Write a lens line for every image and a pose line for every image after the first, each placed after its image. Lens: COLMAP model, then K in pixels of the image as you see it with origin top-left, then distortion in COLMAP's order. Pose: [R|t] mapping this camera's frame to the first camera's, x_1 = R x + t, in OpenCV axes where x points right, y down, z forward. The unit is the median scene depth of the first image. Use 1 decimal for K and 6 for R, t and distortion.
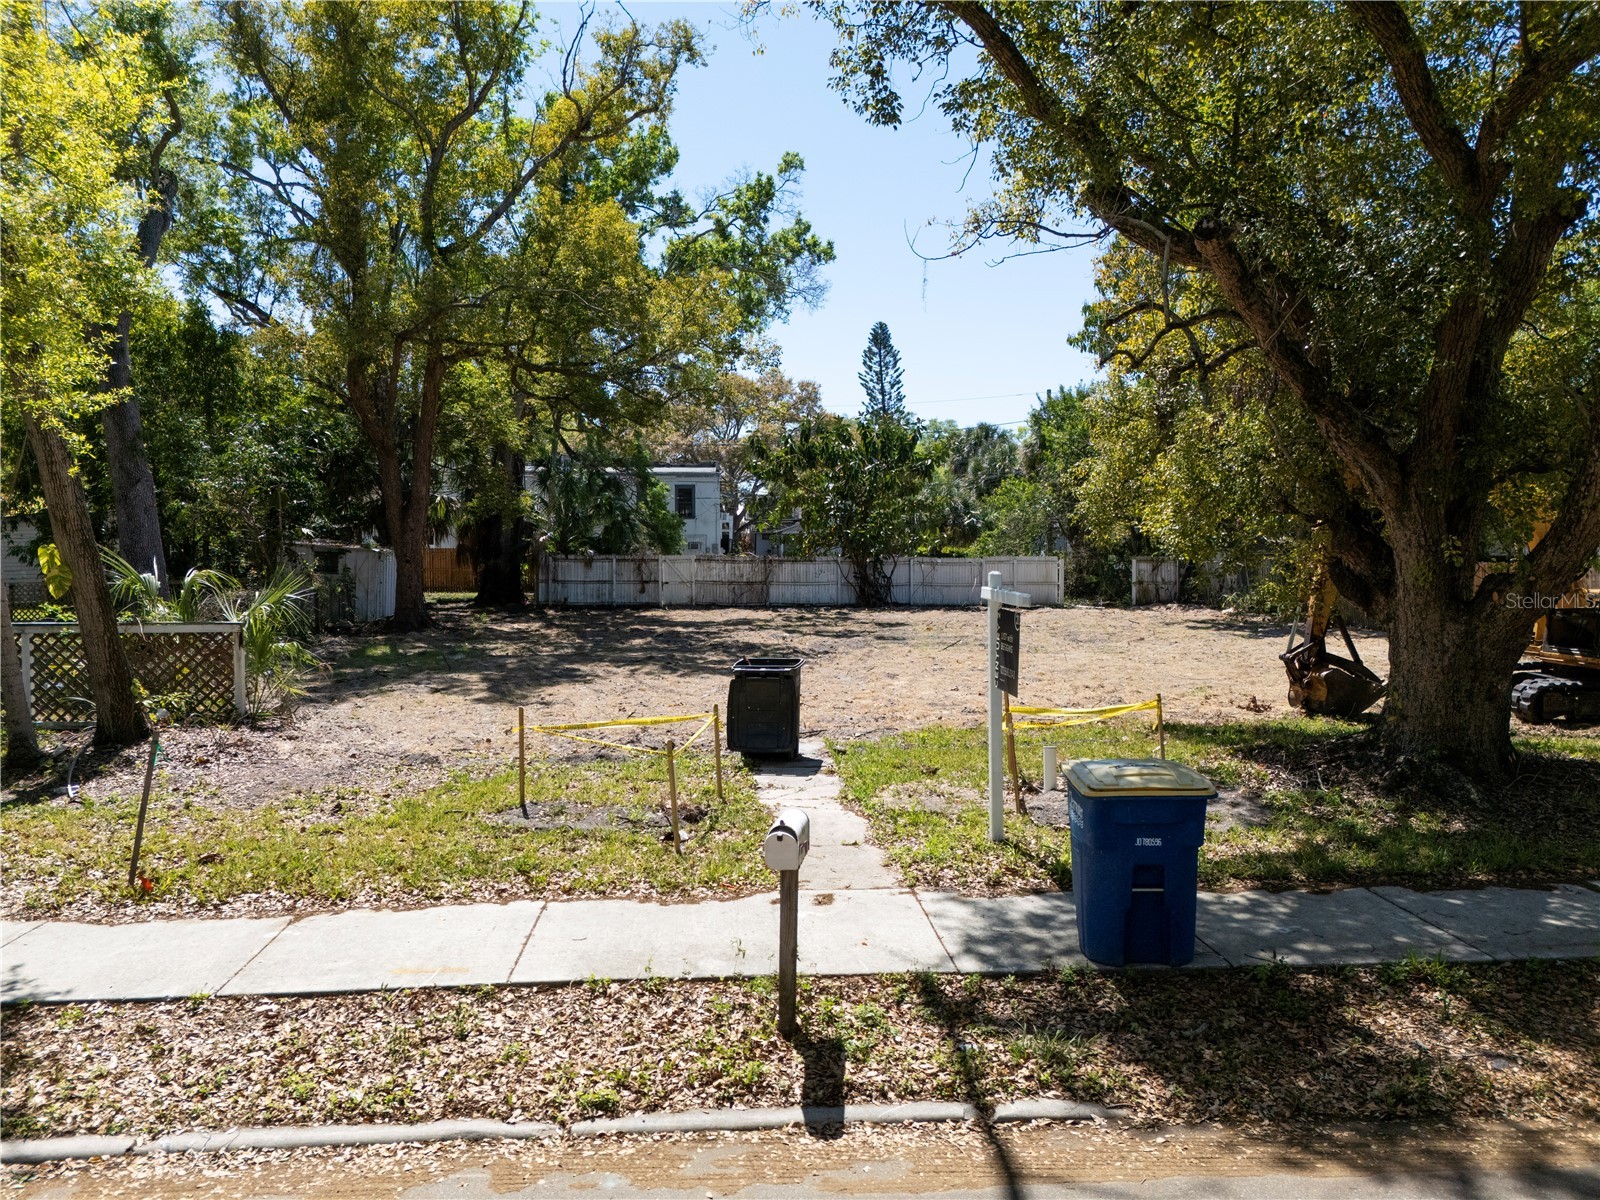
lens RADIAL K [[1152.2, 0, 795.8], [0, 1152.2, 555.3], [0, 0, 1]] dist [0.065284, -0.034814]
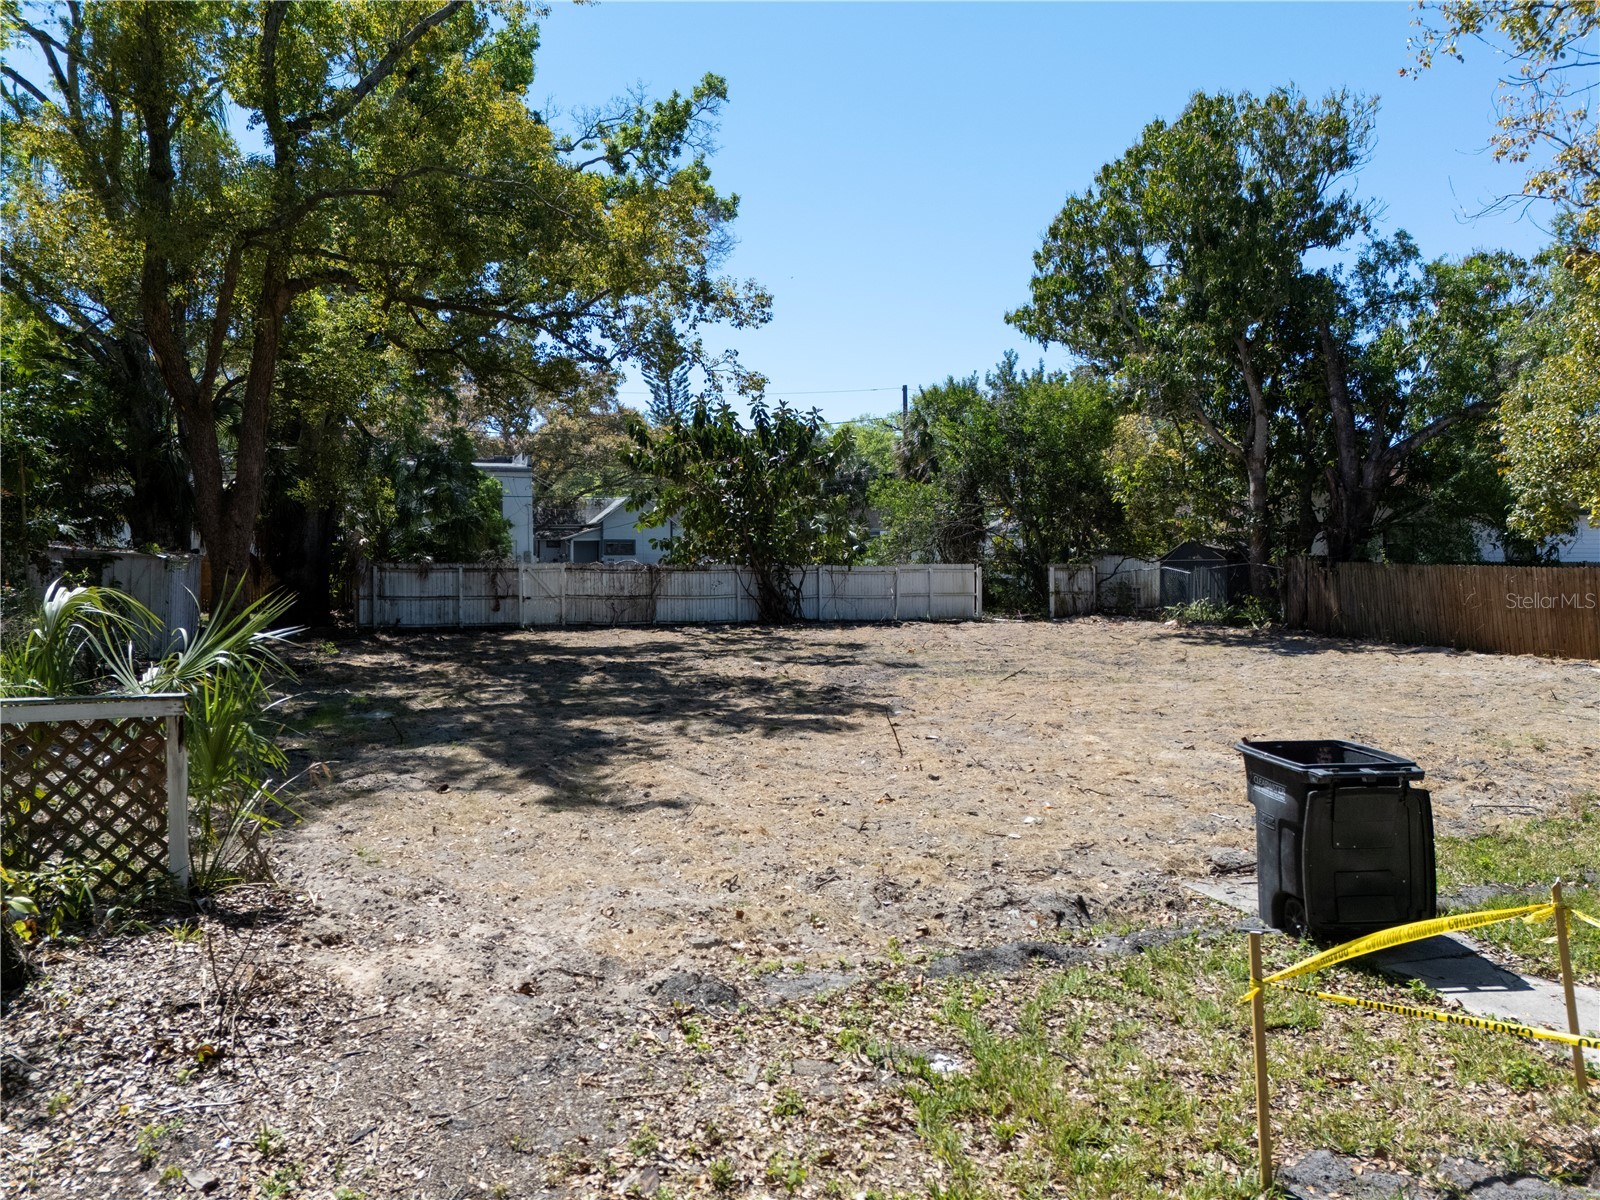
lens RADIAL K [[1152.2, 0, 795.8], [0, 1152.2, 555.3], [0, 0, 1]] dist [0.065284, -0.034814]
pose [[0.969858, -0.000669, 0.243668, -0.127782], [0.002926, 0.999956, -0.008902, 0.001812], [-0.243651, 0.009347, 0.969818, 0.172317]]
